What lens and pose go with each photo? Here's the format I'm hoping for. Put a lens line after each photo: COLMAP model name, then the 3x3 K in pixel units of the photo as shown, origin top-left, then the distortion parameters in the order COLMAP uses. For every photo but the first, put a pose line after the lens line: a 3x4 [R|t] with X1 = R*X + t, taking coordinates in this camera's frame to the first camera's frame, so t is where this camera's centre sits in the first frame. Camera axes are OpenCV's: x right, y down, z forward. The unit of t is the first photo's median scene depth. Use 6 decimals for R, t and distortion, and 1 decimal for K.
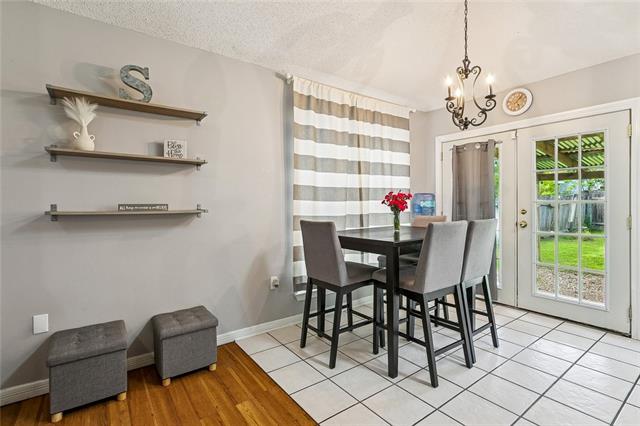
lens RADIAL K [[322.2, 0, 324.2], [0, 322.2, 210.2], [0, 0, 1]] dist [-0.004310, 0.000730]
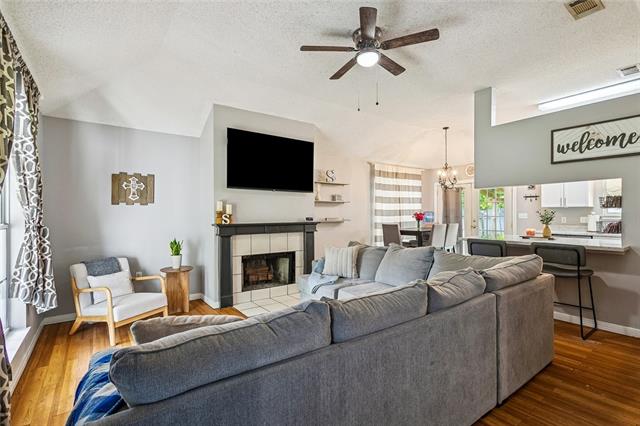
lens RADIAL K [[322.2, 0, 324.2], [0, 322.2, 210.2], [0, 0, 1]] dist [-0.004310, 0.000730]
pose [[0.999926, 0.001022, 0.012154, -0.467277], [-0.000736, 0.999724, -0.023467, -0.015911], [-0.012175, 0.023456, 0.999651, -1.278632]]
